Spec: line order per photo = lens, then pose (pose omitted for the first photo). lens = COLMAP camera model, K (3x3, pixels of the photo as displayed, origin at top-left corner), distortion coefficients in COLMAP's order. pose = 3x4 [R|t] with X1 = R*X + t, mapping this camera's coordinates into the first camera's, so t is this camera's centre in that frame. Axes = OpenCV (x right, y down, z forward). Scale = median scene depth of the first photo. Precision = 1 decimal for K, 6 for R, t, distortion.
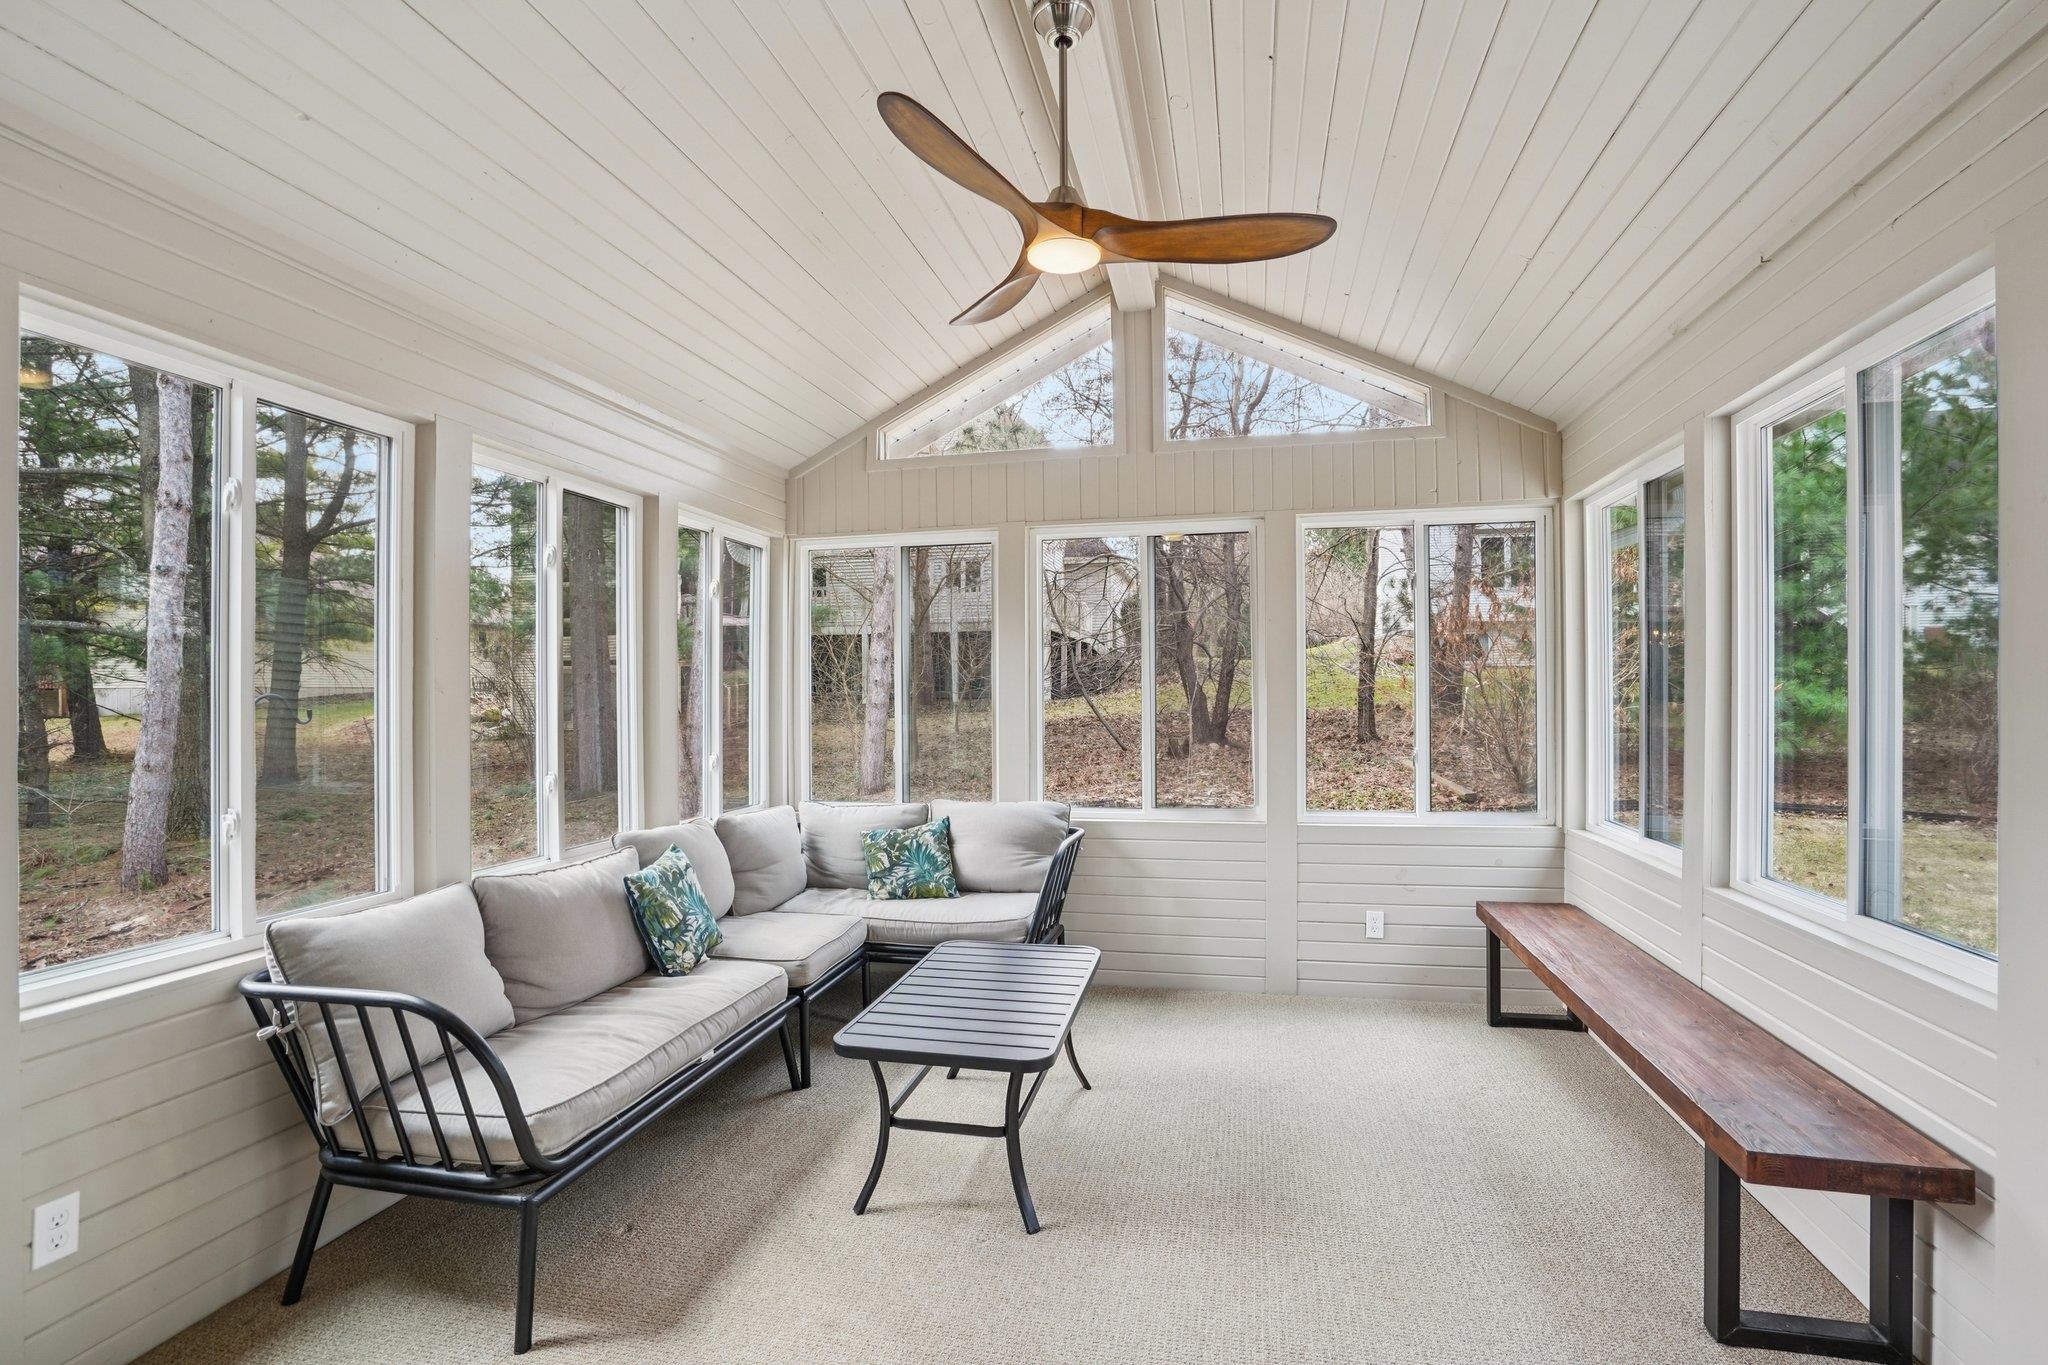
lens RADIAL K [[950.3, 0, 1024.1], [0, 950.3, 692.0], [0, 0, 1]] dist [-0.064883, 0.027297]
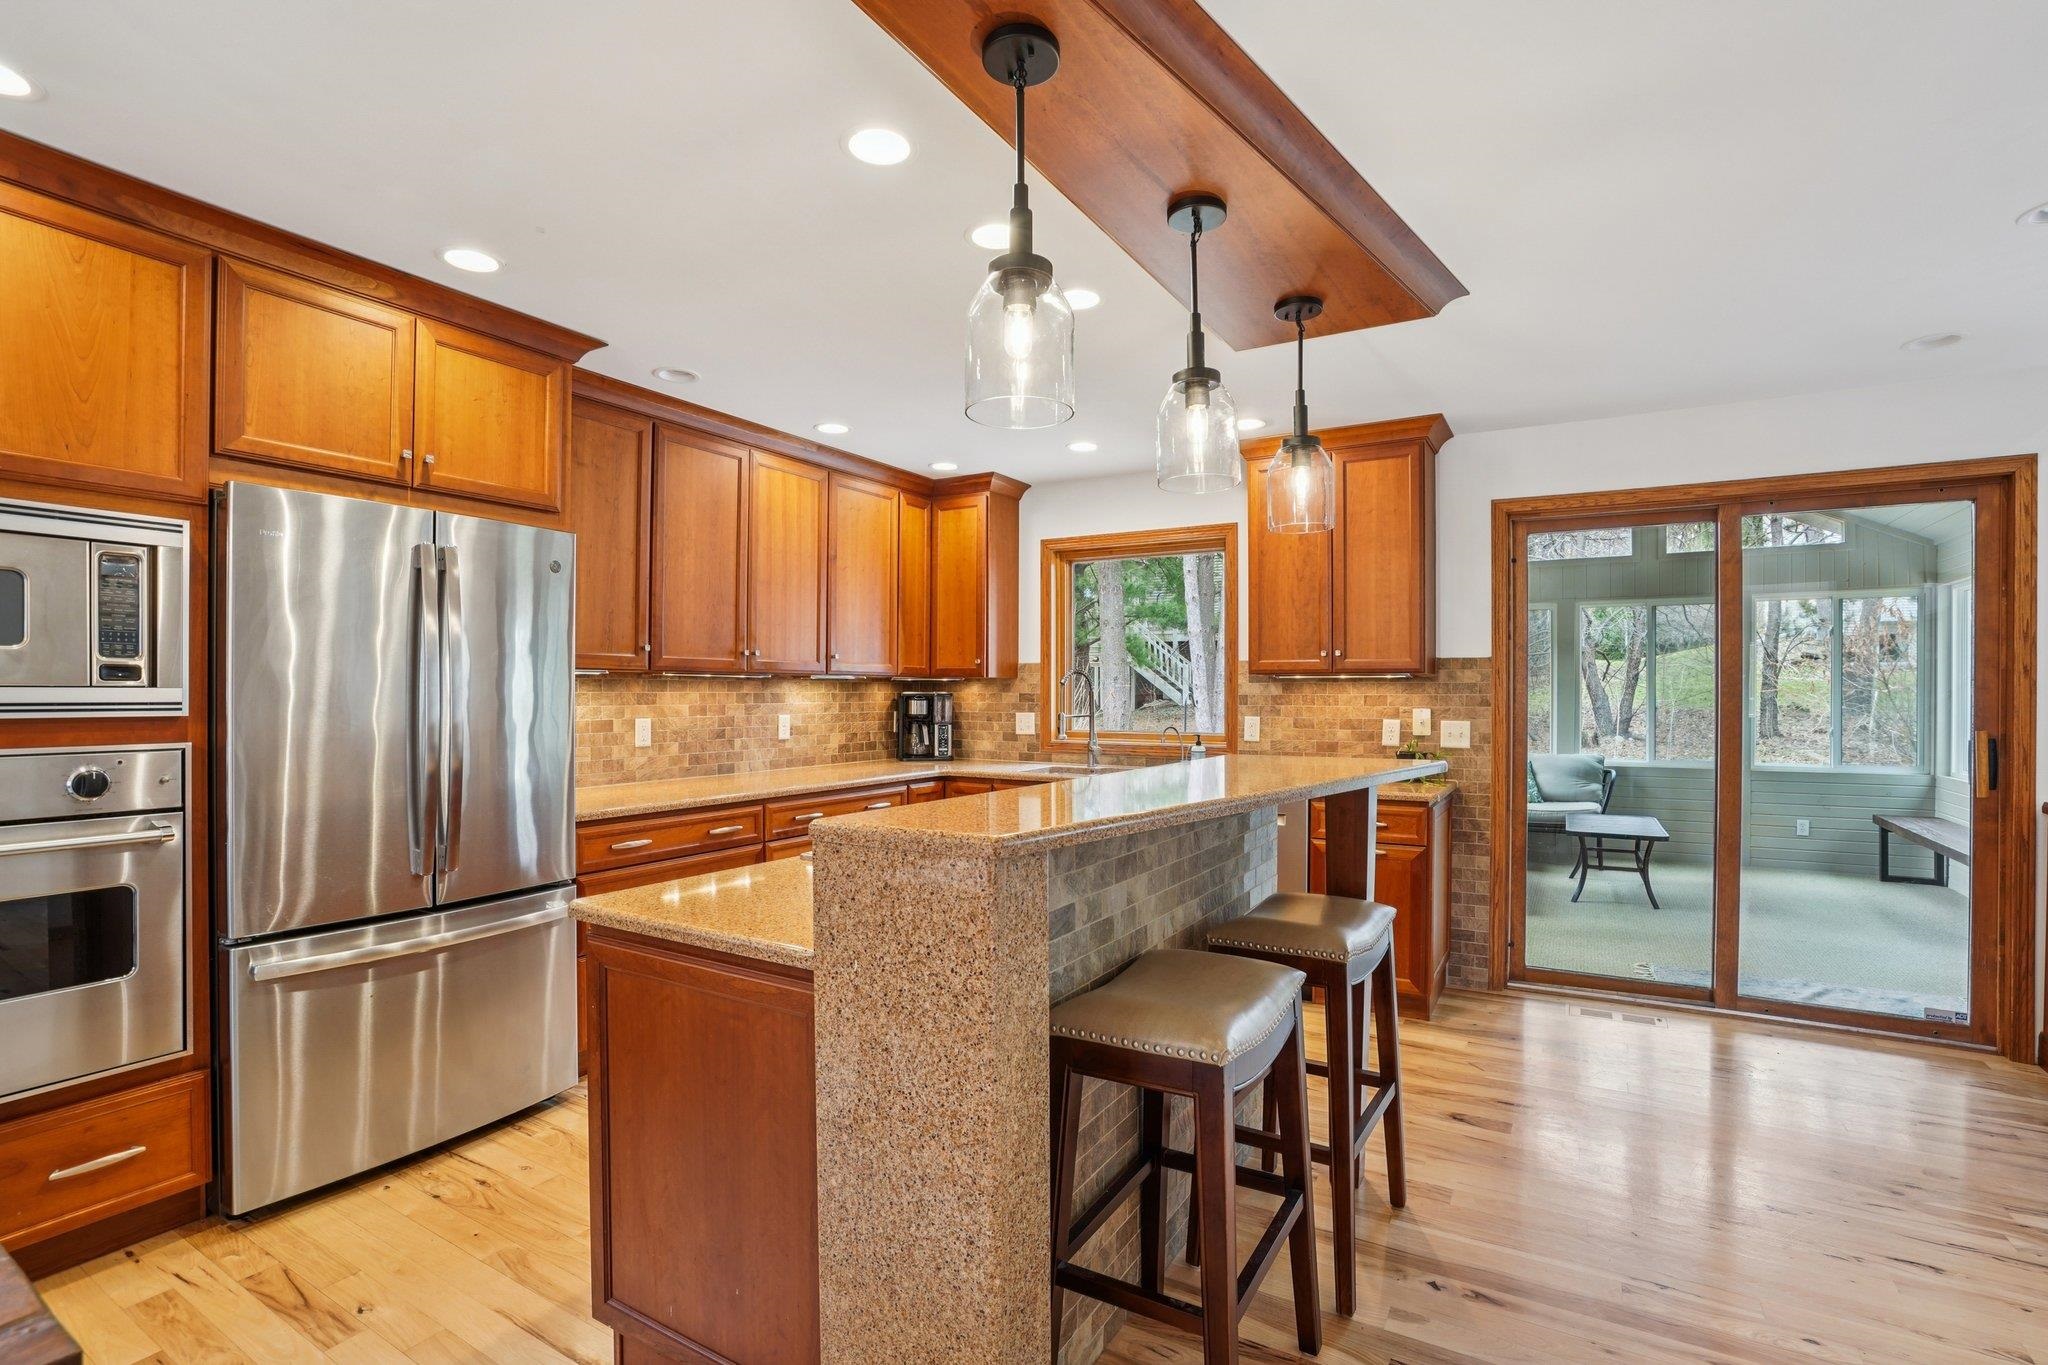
lens RADIAL K [[950.3, 0, 1024.1], [0, 950.3, 692.0], [0, 0, 1]] dist [-0.064883, 0.027297]
pose [[0.951207, 0.007872, -0.308453, -0.470131], [-0.006978, 0.999968, 0.004001, -0.002266], [0.308474, -0.001654, 0.951231, -1.053717]]
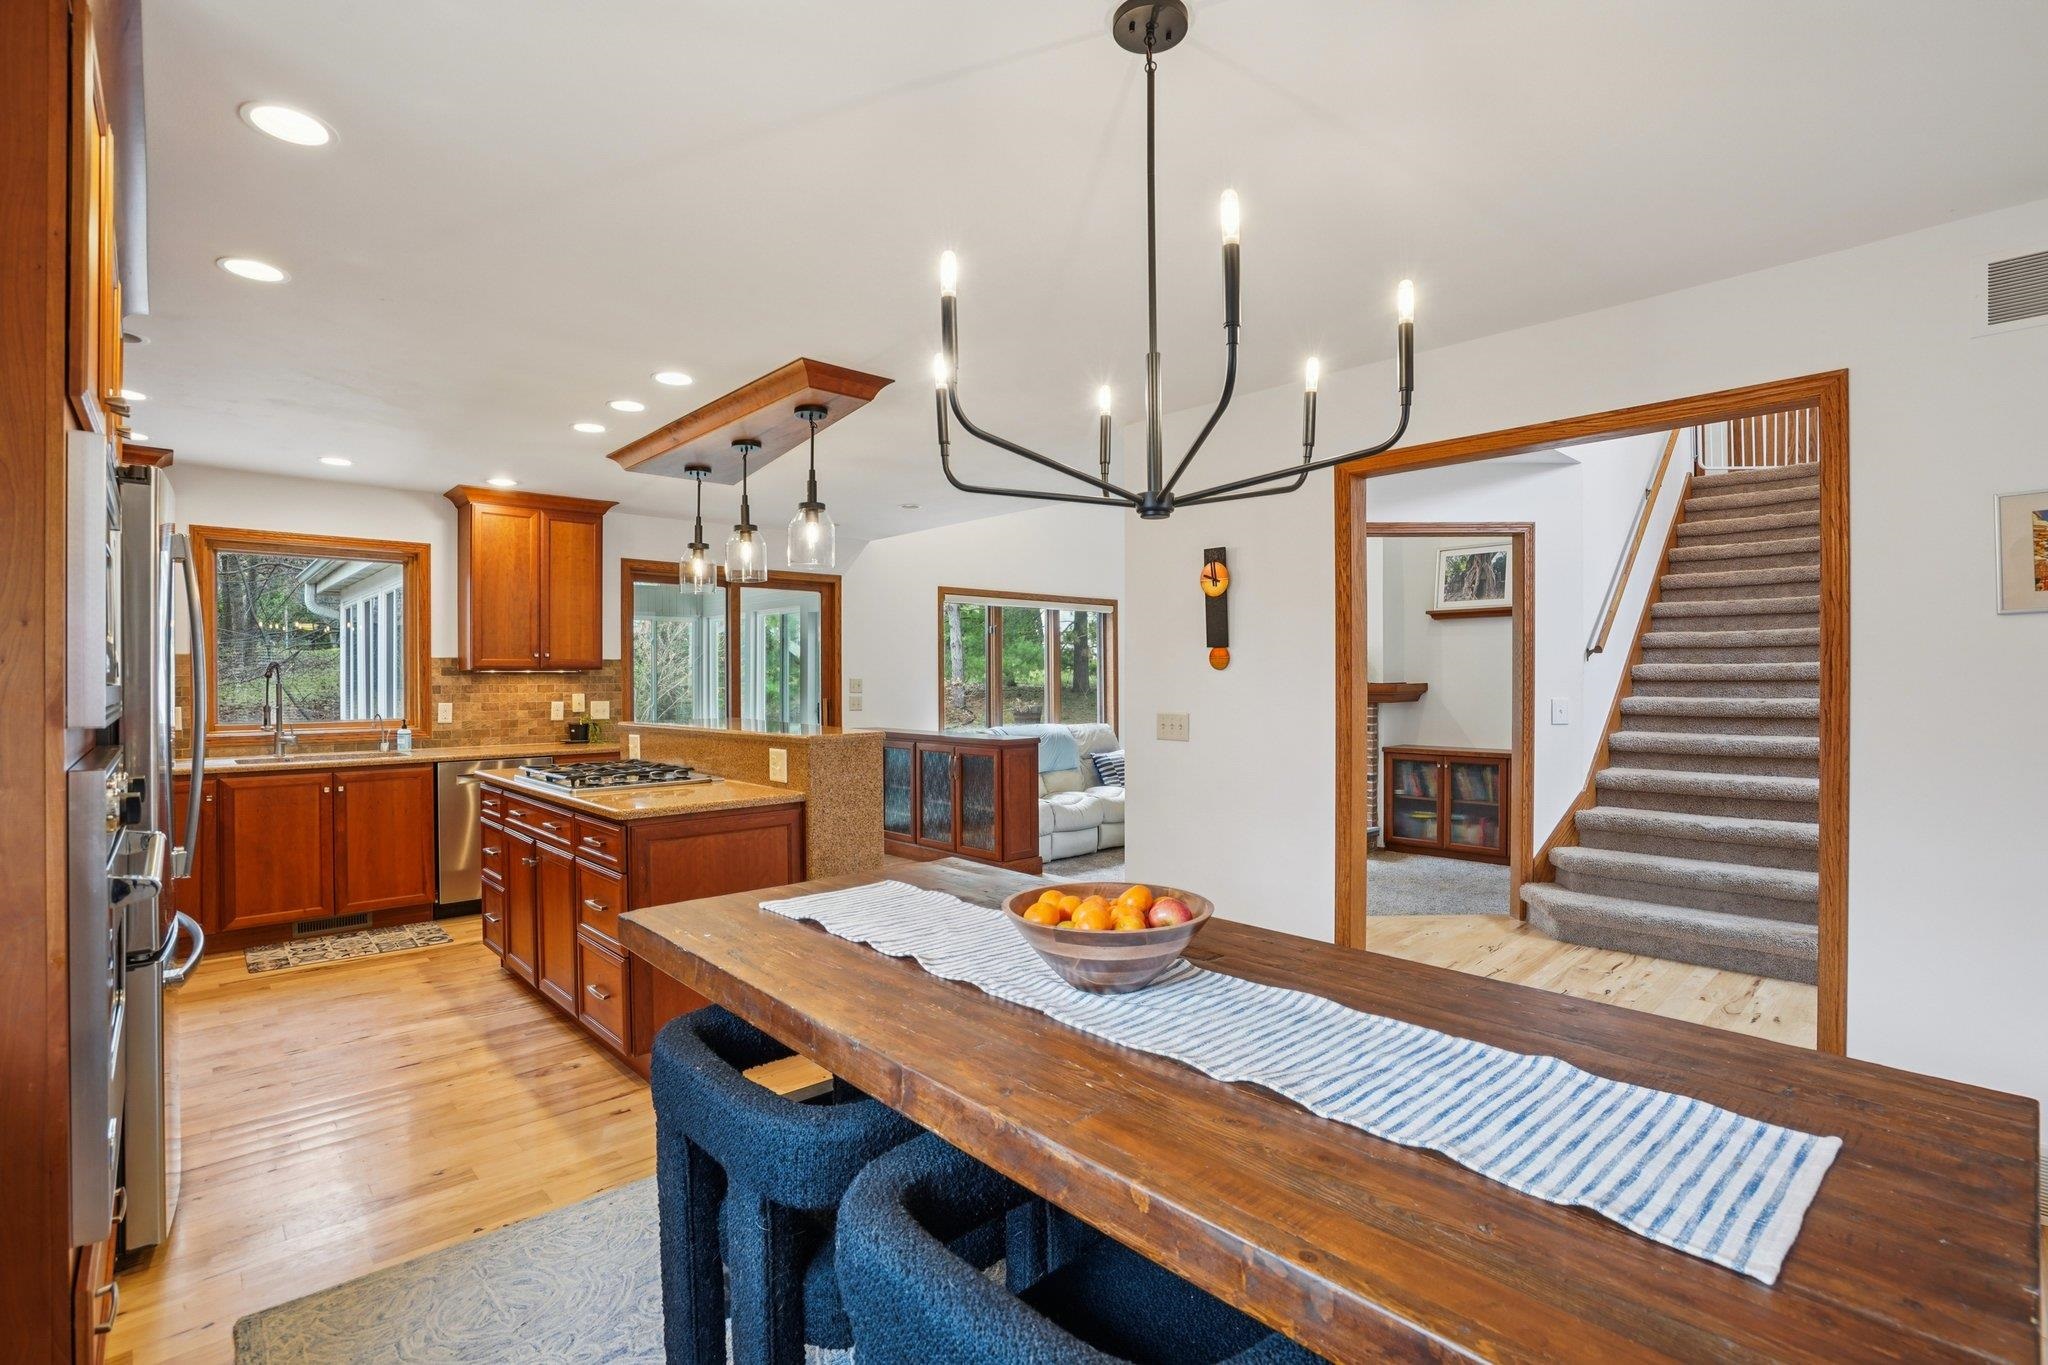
lens RADIAL K [[955.7, 0, 1012.7], [0, 955.7, 683.2], [0, 0, 1]] dist [-0.067490, 0.041643]
pose [[0.566339, -0.000842, 0.824172, -1.221814], [0.000685, 1.000000, 0.000551, 0.000170], [-0.824172, 0.000252, 0.566339, -1.366986]]
